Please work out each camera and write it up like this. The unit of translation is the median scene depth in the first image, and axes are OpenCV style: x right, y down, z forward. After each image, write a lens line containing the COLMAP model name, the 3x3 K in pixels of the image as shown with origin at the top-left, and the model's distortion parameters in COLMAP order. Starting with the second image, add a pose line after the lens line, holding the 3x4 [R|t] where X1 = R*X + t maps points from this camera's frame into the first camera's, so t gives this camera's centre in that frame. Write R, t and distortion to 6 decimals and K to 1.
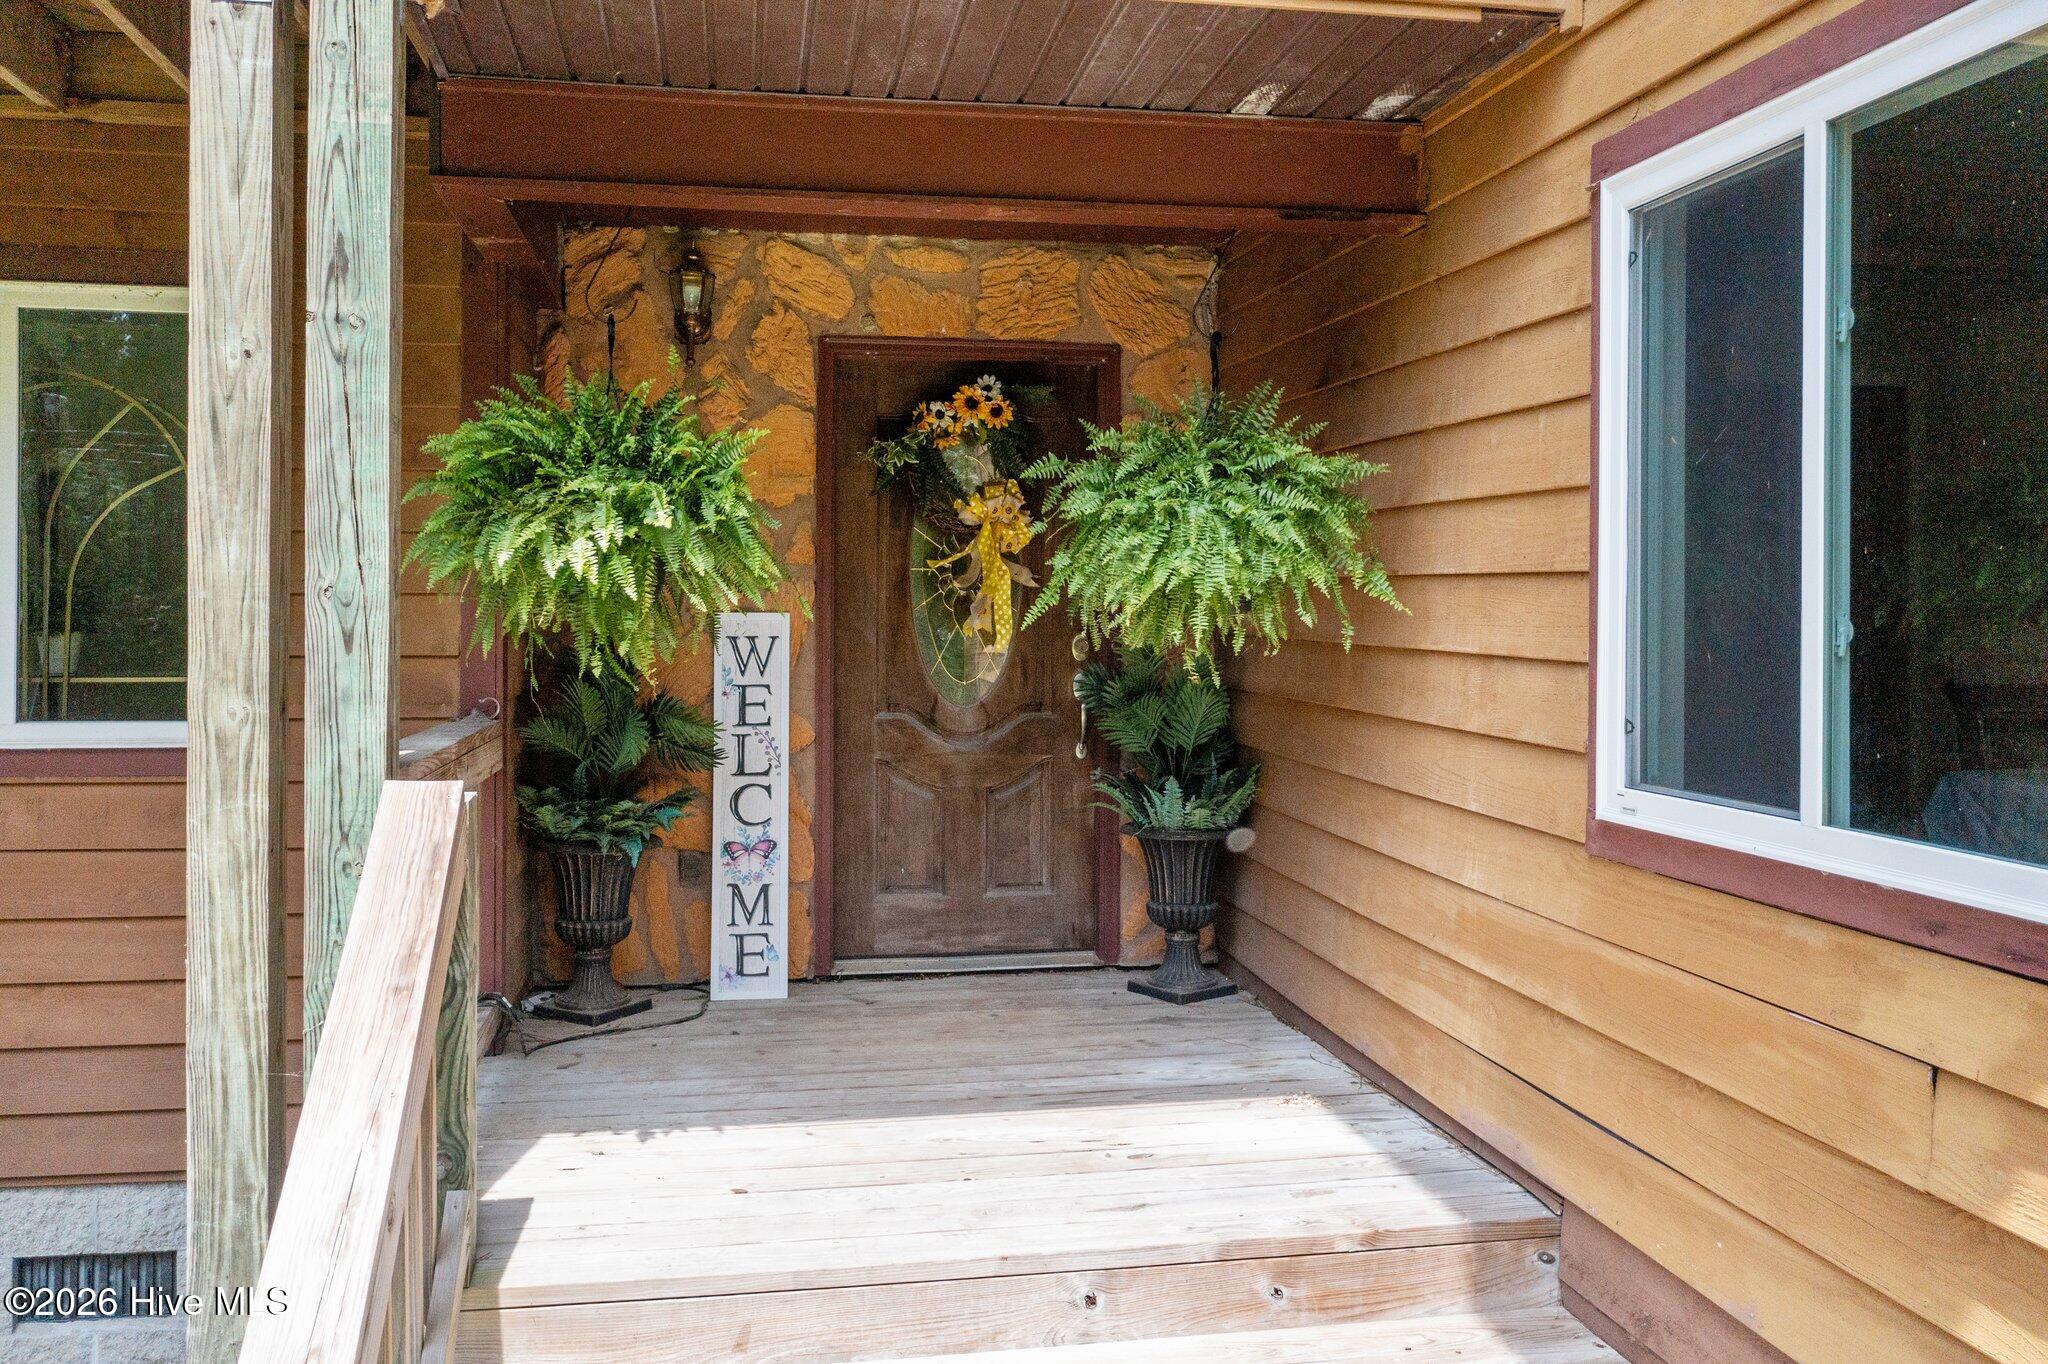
lens RADIAL K [[1652.9, 0, 1021.2], [0, 1652.9, 624.2], [0, 0, 1]] dist [0.000726, 0.000118]
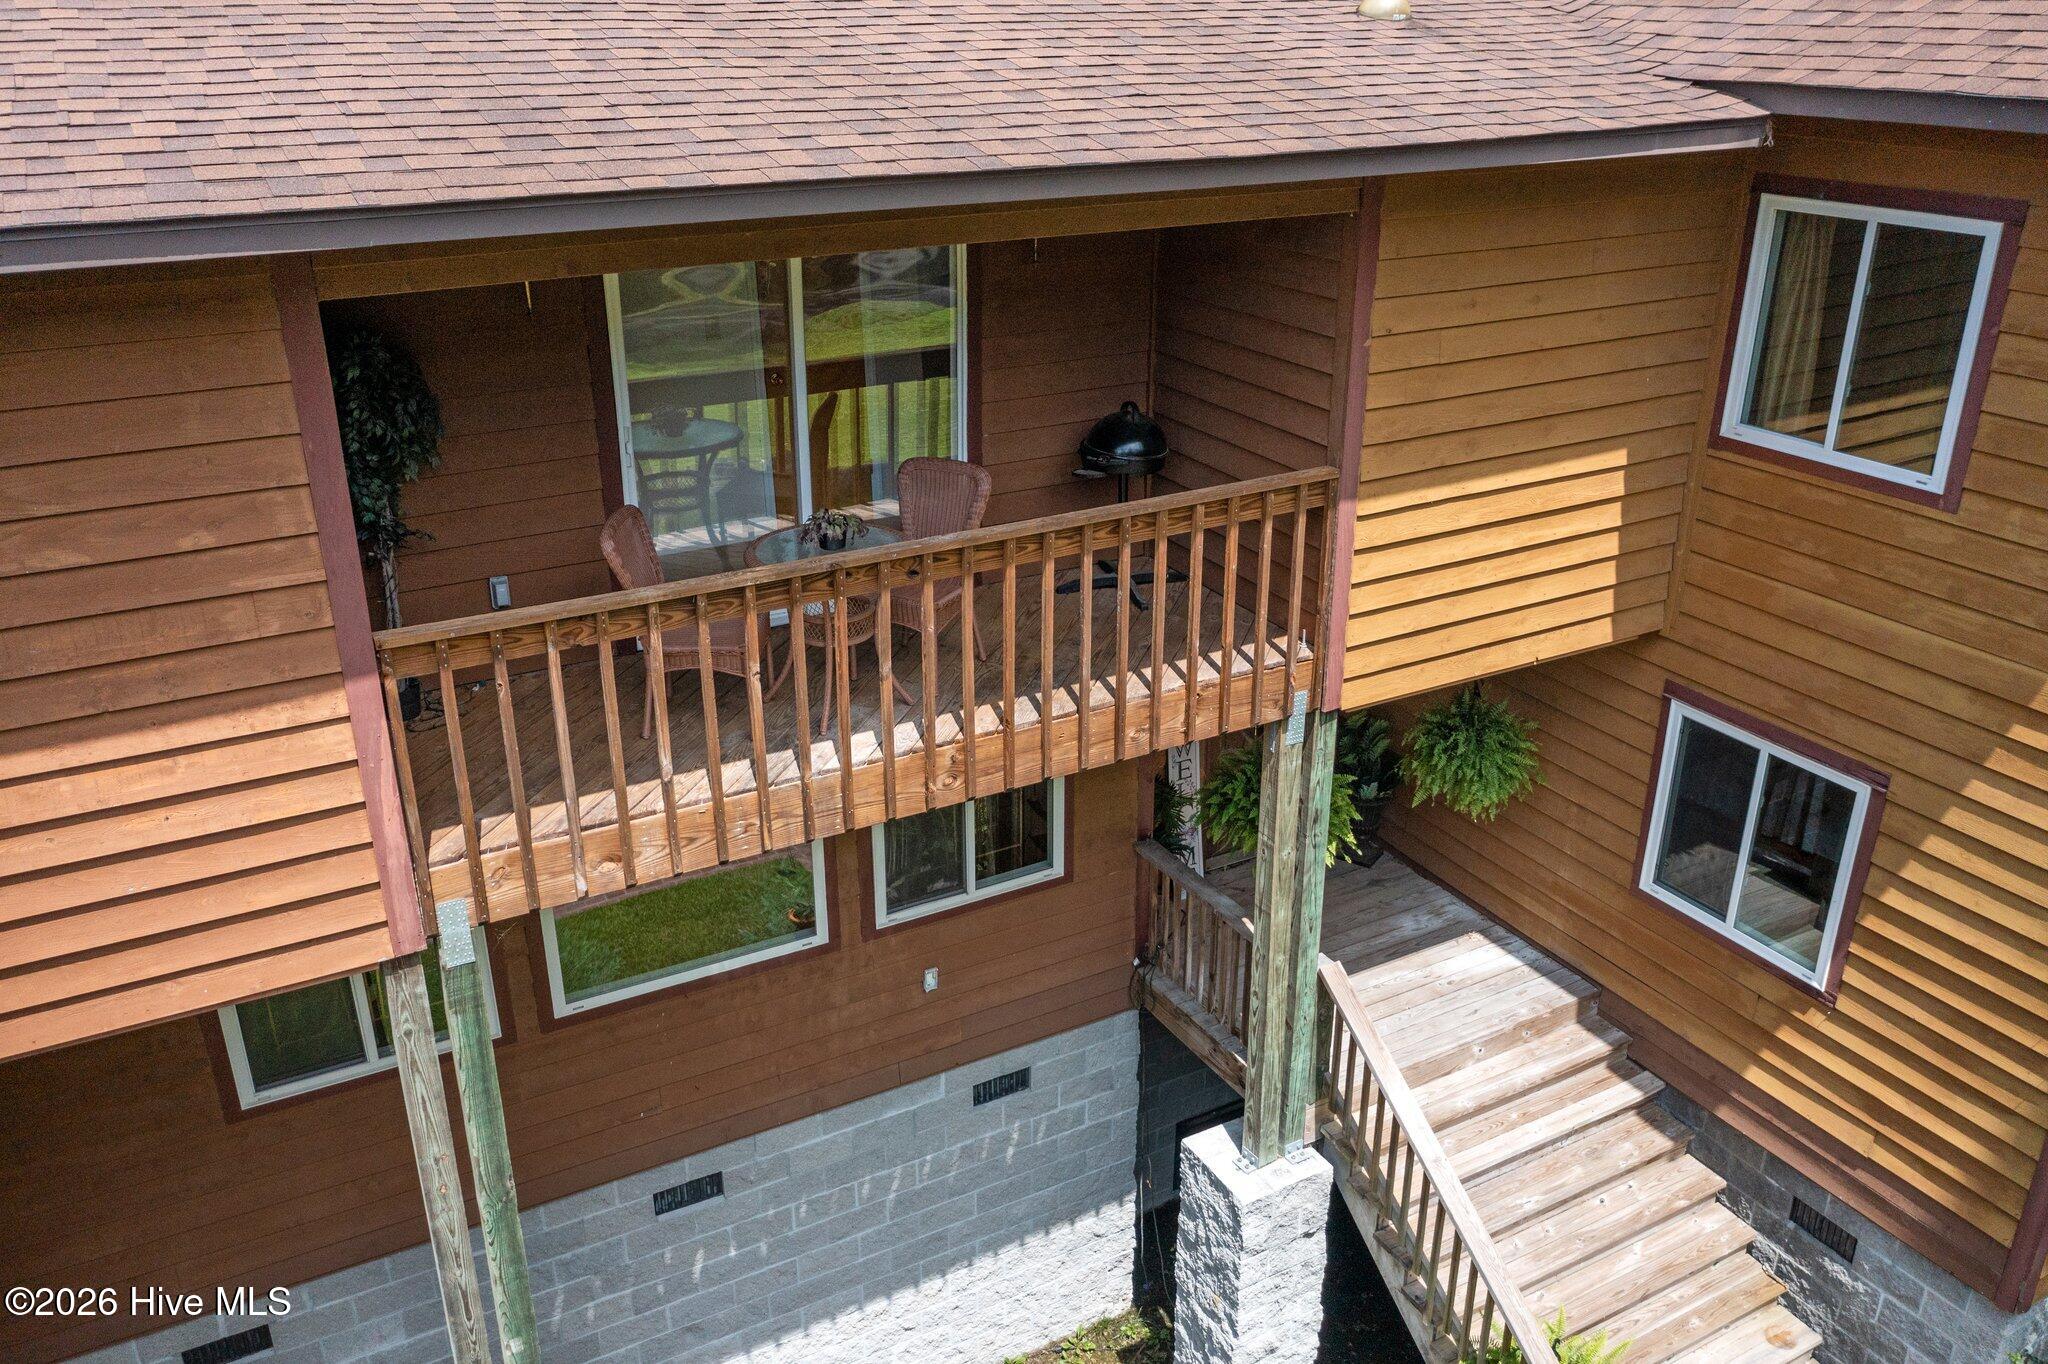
lens RADIAL K [[1613.4, 0, 1024.0], [0, 1613.4, 682.0], [0, 0, 1]] dist [-0.001981, -0.000726]
pose [[0.945157, -0.138017, 0.296021, -1.500951], [0.008447, 0.916357, 0.400272, -1.382450], [-0.326506, -0.375820, 0.867268, -1.035974]]
